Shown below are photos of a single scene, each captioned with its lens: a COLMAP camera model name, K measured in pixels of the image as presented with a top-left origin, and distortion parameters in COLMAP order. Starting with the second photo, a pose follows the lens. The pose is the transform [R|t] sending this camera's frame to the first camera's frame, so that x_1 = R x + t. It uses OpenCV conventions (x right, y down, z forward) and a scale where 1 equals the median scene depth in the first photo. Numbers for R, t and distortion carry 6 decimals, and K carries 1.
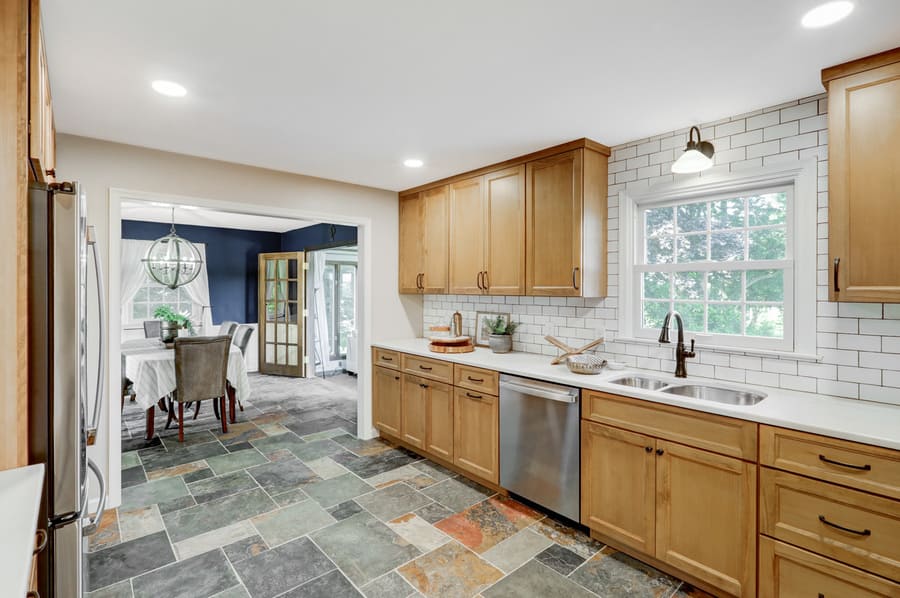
lens RADIAL K [[432.5, 0, 451.2], [0, 432.5, 285.5], [0, 0, 1]] dist [-0.001177, 0.001396]
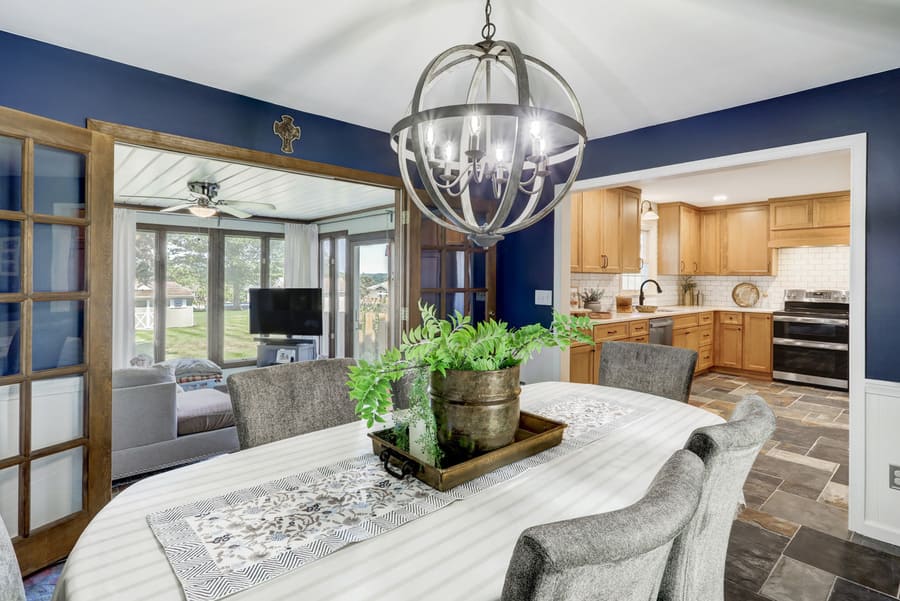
lens RADIAL K [[462.8, 0, 462.3], [0, 462.8, 277.2], [0, 0, 1]] dist [-0.001744, 0.000940]
pose [[-0.038346, 0.001273, 0.999264, -1.553893], [-0.012238, 0.999924, -0.001744, 0.051905], [-0.999190, -0.012296, -0.038327, 1.712801]]
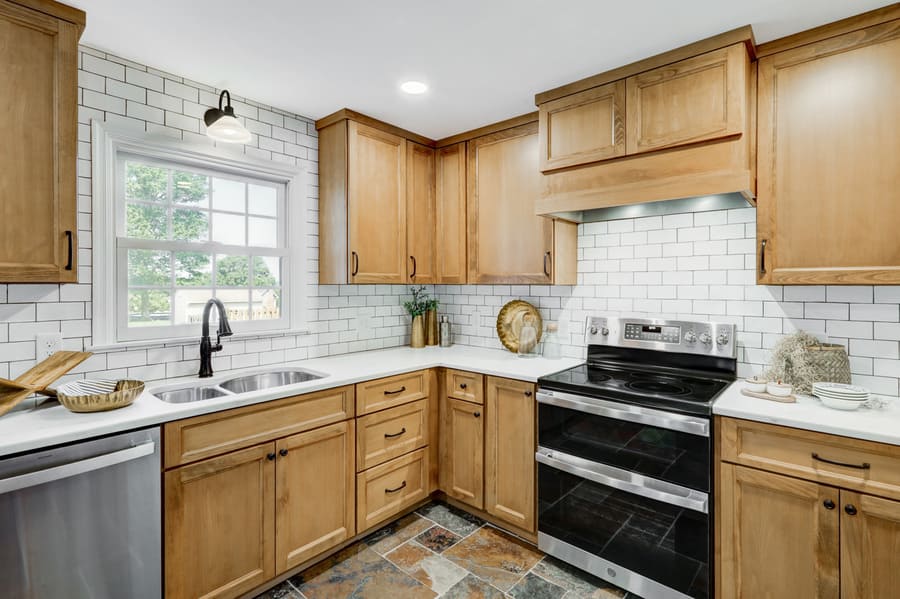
lens RADIAL K [[432.5, 0, 451.2], [0, 432.5, 286.0], [0, 0, 1]] dist [-0.001177, 0.001396]
pose [[-0.129896, -0.003839, 0.991520, -0.313765], [-0.005374, 0.999981, 0.003167, 0.024257], [-0.991513, -0.004917, -0.129914, 0.537576]]
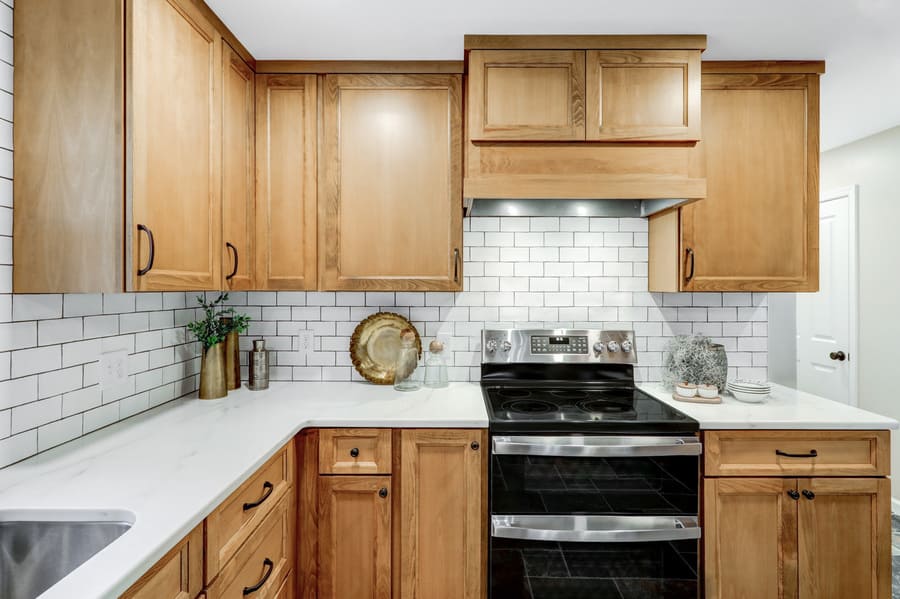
lens RADIAL K [[432.5, 0, 451.2], [0, 432.5, 286.0], [0, 0, 1]] dist [-0.001177, 0.001396]
pose [[-0.748872, 0.001542, 0.662713, 0.068900], [-0.004833, 0.999958, -0.007788, 0.019684], [-0.662697, -0.009035, -0.748833, 0.724979]]
